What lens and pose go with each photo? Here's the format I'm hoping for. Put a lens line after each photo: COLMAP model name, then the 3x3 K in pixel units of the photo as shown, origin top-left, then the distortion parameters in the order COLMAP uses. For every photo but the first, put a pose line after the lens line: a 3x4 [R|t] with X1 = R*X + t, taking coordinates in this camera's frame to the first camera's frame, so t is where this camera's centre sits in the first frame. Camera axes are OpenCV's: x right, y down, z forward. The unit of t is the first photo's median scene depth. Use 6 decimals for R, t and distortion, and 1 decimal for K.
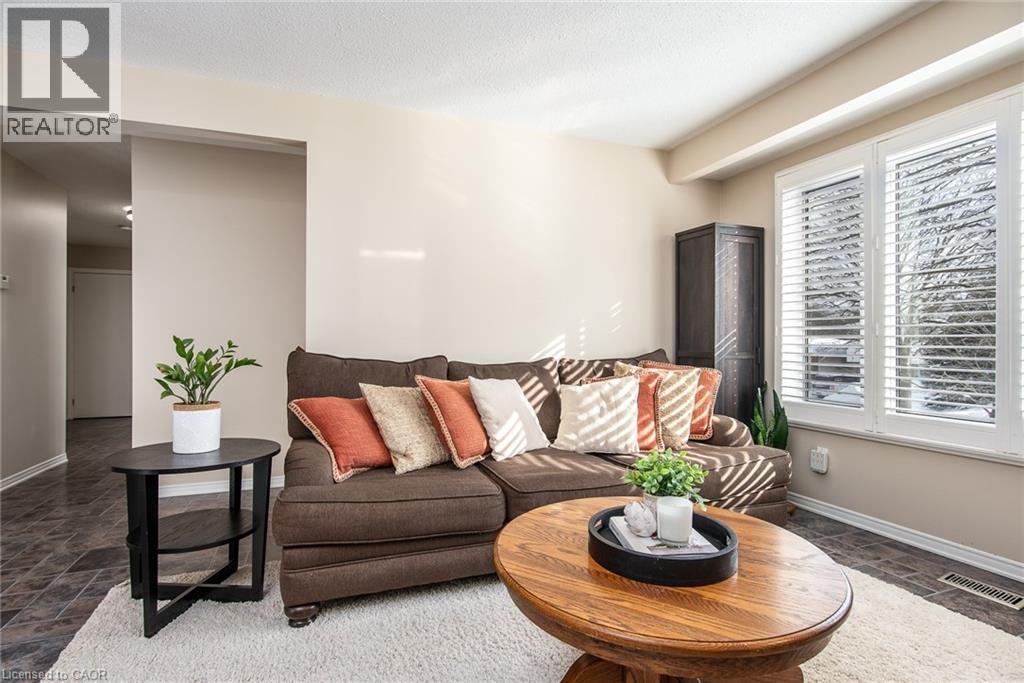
lens RADIAL K [[506.9, 0, 519.6], [0, 506.9, 336.8], [0, 0, 1]] dist [-0.009371, 0.000527]
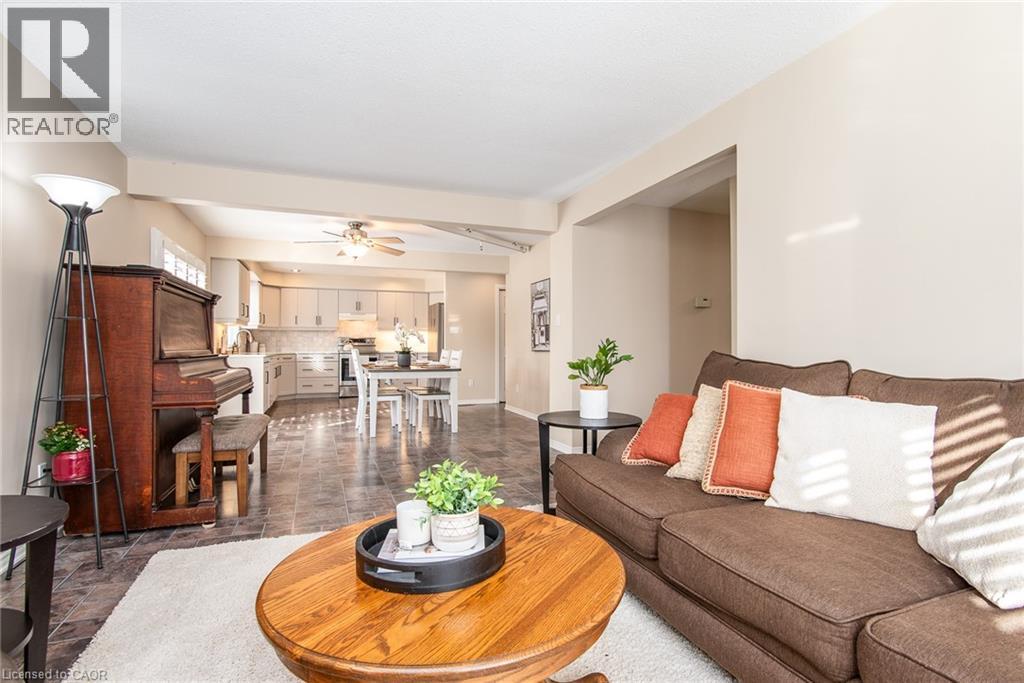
lens RADIAL K [[506.9, 0, 520.2], [0, 506.9, 340.6], [0, 0, 1]] dist [-0.009371, 0.000527]
pose [[0.004784, -0.008812, -0.999950, 0.745665], [0.014587, 0.999855, -0.008741, 0.013679], [0.999882, -0.014544, 0.004912, 0.705165]]
